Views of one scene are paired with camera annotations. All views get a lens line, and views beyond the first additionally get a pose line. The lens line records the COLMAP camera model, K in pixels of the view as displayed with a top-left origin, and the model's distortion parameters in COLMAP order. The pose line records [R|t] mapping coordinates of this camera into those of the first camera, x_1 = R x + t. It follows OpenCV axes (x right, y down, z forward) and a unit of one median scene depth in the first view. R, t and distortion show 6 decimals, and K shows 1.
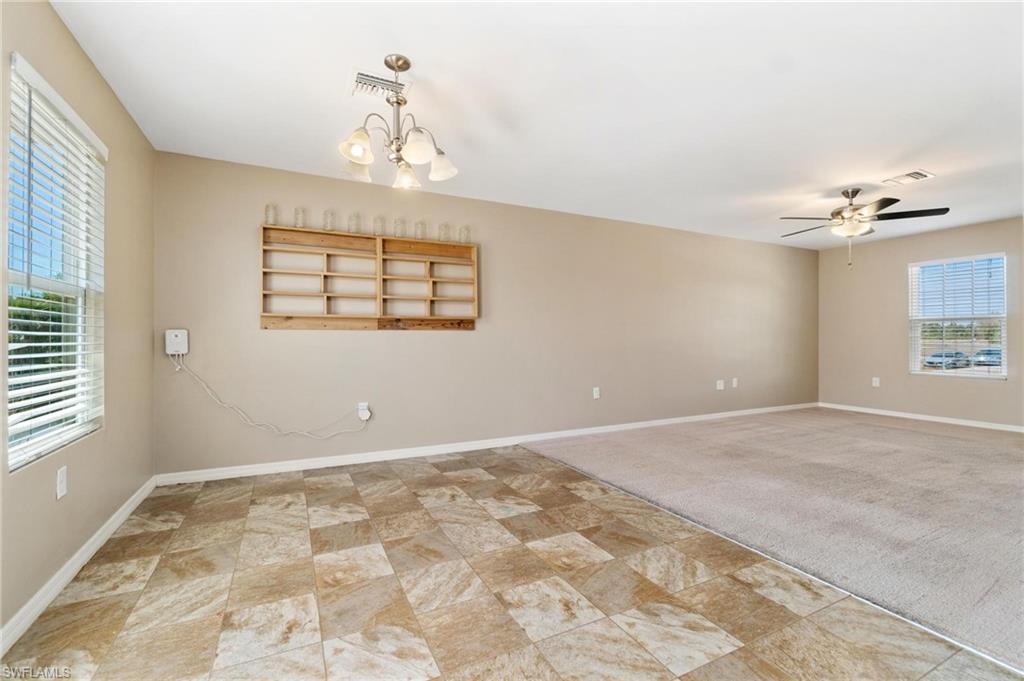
lens RADIAL K [[441.9, 0, 504.7], [0, 441.9, 336.7], [0, 0, 1]] dist [-0.009316, 0.003888]
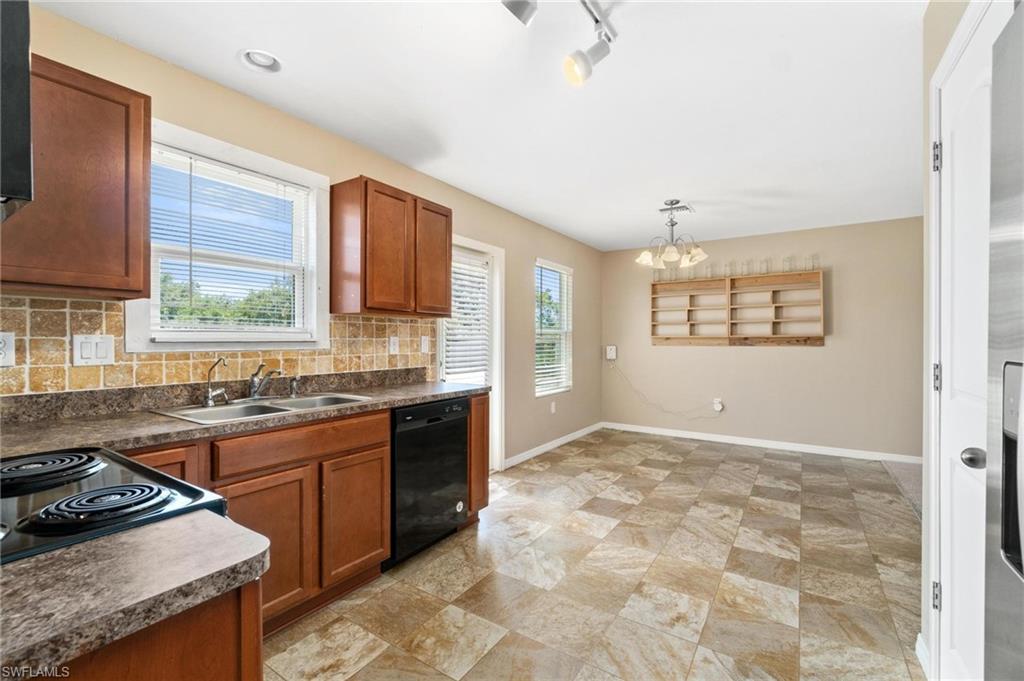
lens RADIAL K [[441.9, 0, 501.6], [0, 441.9, 340.4], [0, 0, 1]] dist [-0.009316, 0.003888]
pose [[0.492304, -0.000009, -0.870423, 0.733521], [0.001794, 0.999998, 0.001004, -0.047377], [0.870421, -0.002056, 0.492303, -0.366205]]
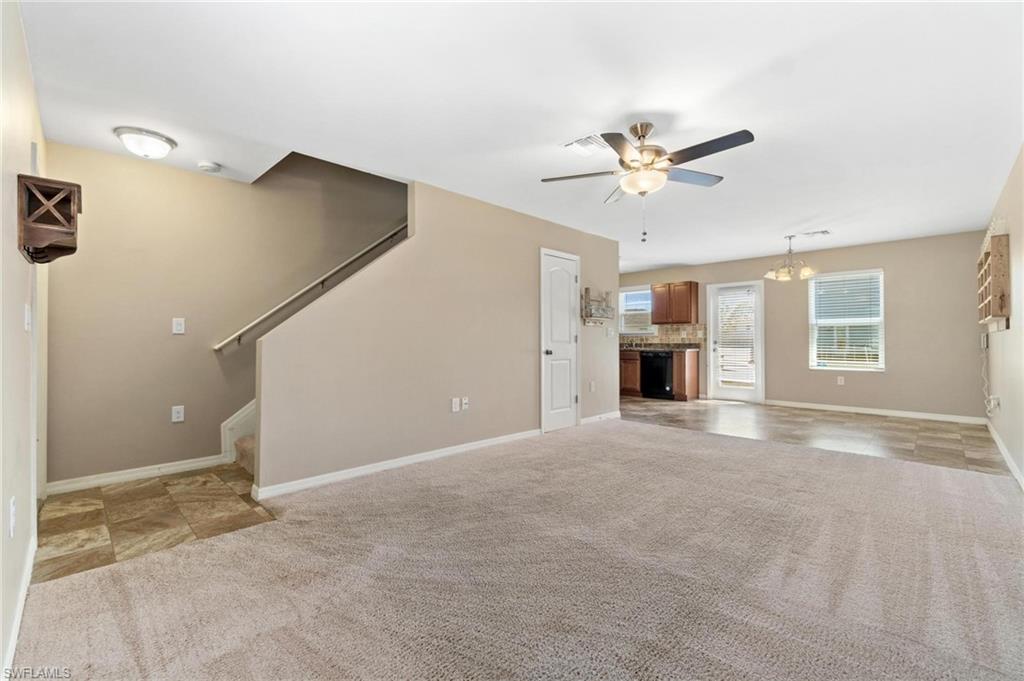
lens RADIAL K [[441.9, 0, 504.8], [0, 441.9, 337.1], [0, 0, 1]] dist [-0.009316, 0.003888]
pose [[-0.944599, -0.000952, -0.328227, 1.712475], [0.002929, 0.999932, -0.011329, 0.011500], [0.328215, -0.011663, -0.944531, 2.215933]]
